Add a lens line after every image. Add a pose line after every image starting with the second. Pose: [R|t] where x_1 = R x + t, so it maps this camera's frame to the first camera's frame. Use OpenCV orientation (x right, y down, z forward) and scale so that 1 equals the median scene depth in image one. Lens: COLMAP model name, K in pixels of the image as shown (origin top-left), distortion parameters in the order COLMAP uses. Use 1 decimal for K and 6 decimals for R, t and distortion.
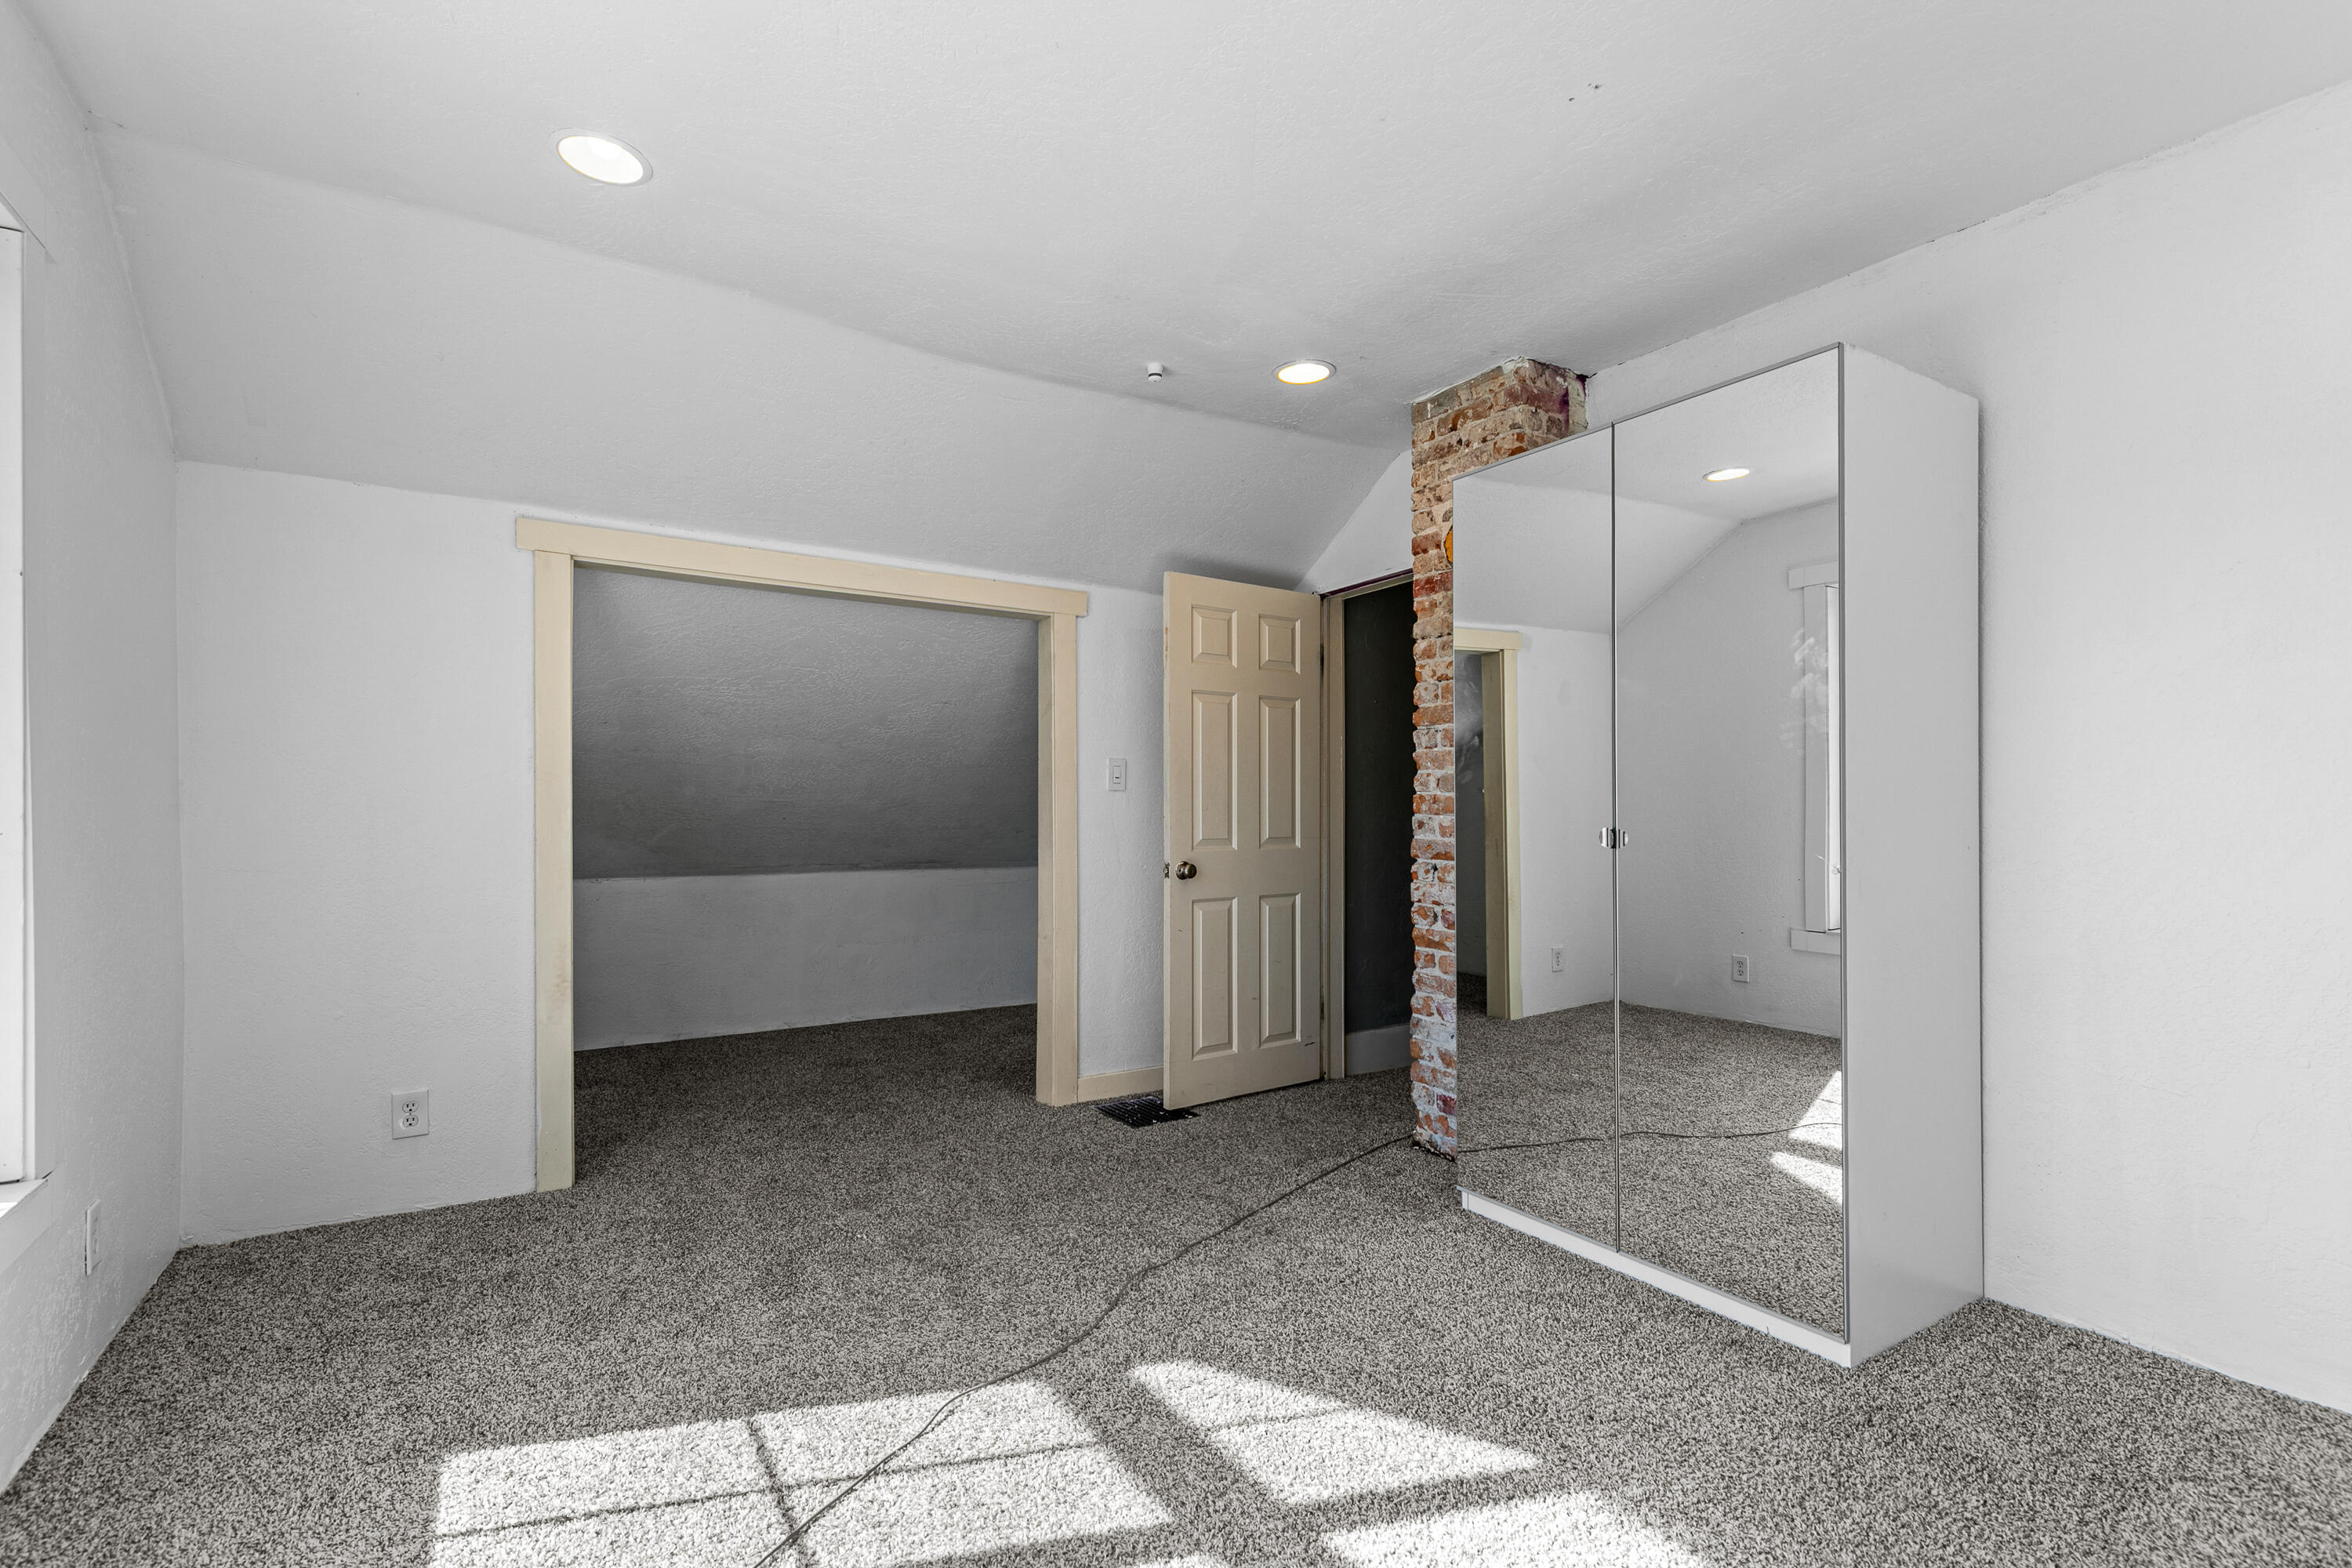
lens RADIAL K [[1066.3, 0, 1177.8], [0, 1066.3, 799.4], [0, 0, 1]] dist [0.010234, -0.001895]
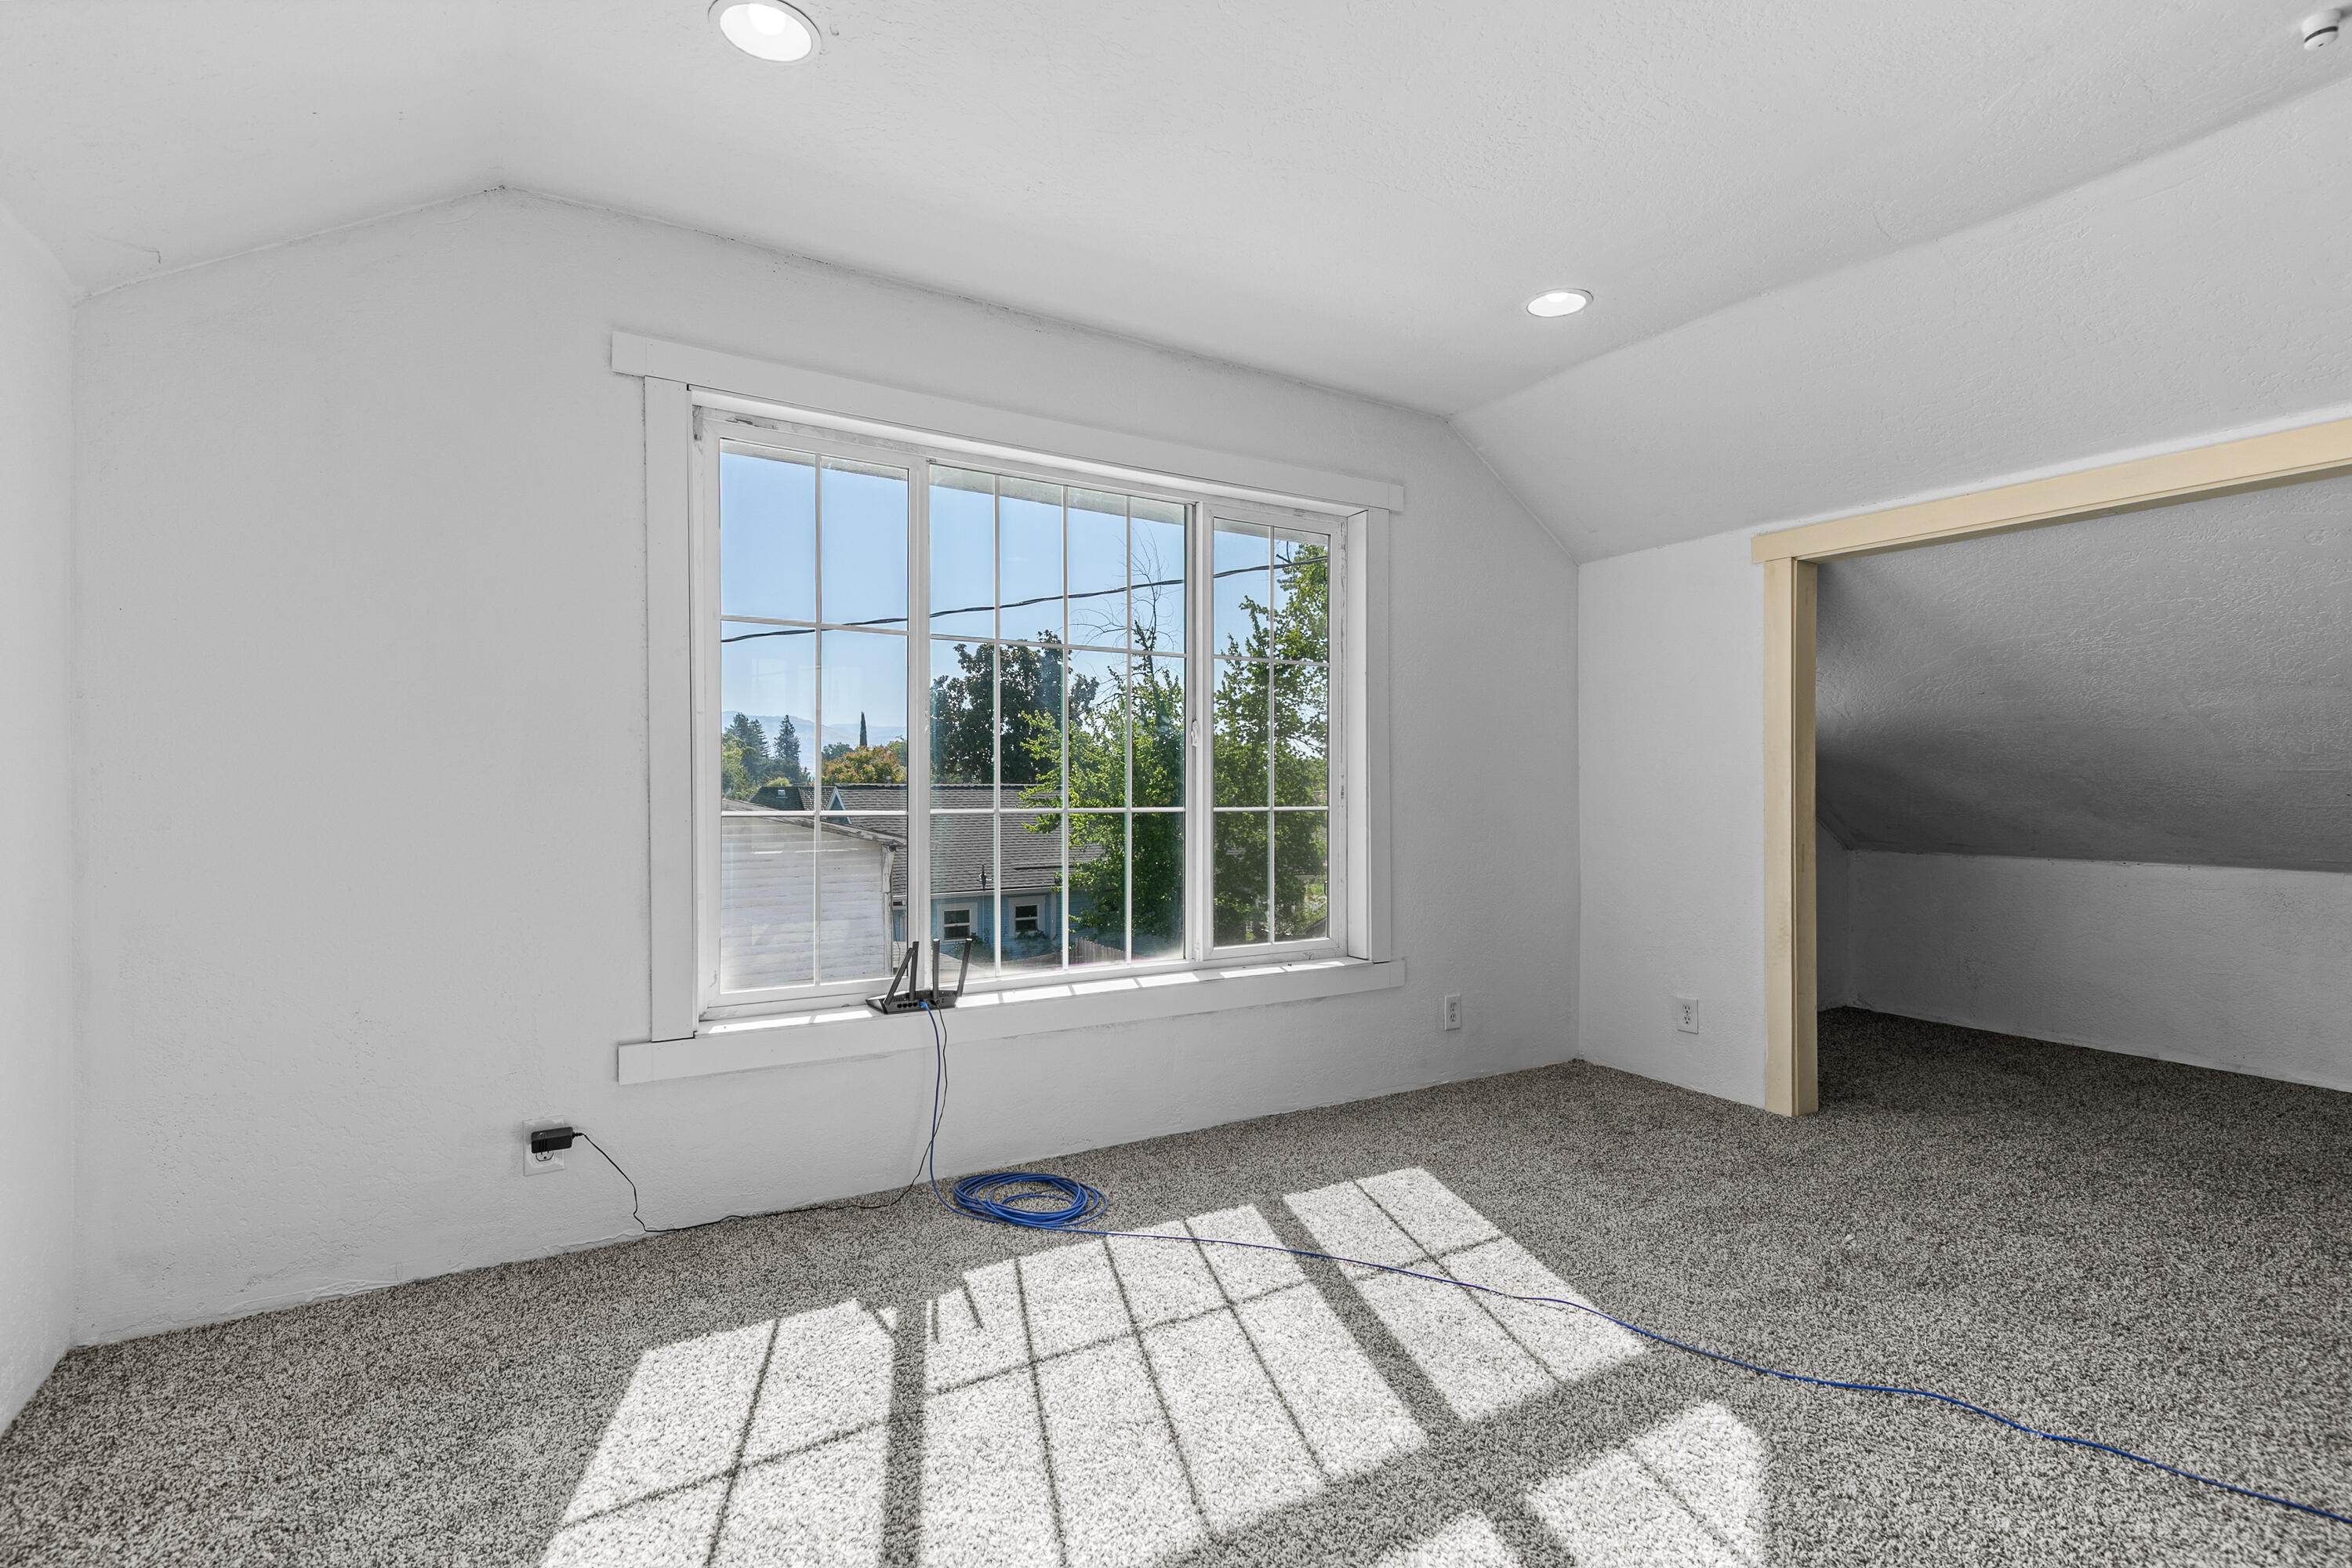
lens RADIAL K [[1066.3, 0, 1181.8], [0, 1066.3, 787.6], [0, 0, 1]] dist [0.010234, -0.001895]
pose [[-0.020506, -0.000262, -0.999790, 0.836455], [0.011039, 0.999939, -0.000488, 0.009809], [0.999729, -0.011047, -0.020502, 0.553903]]
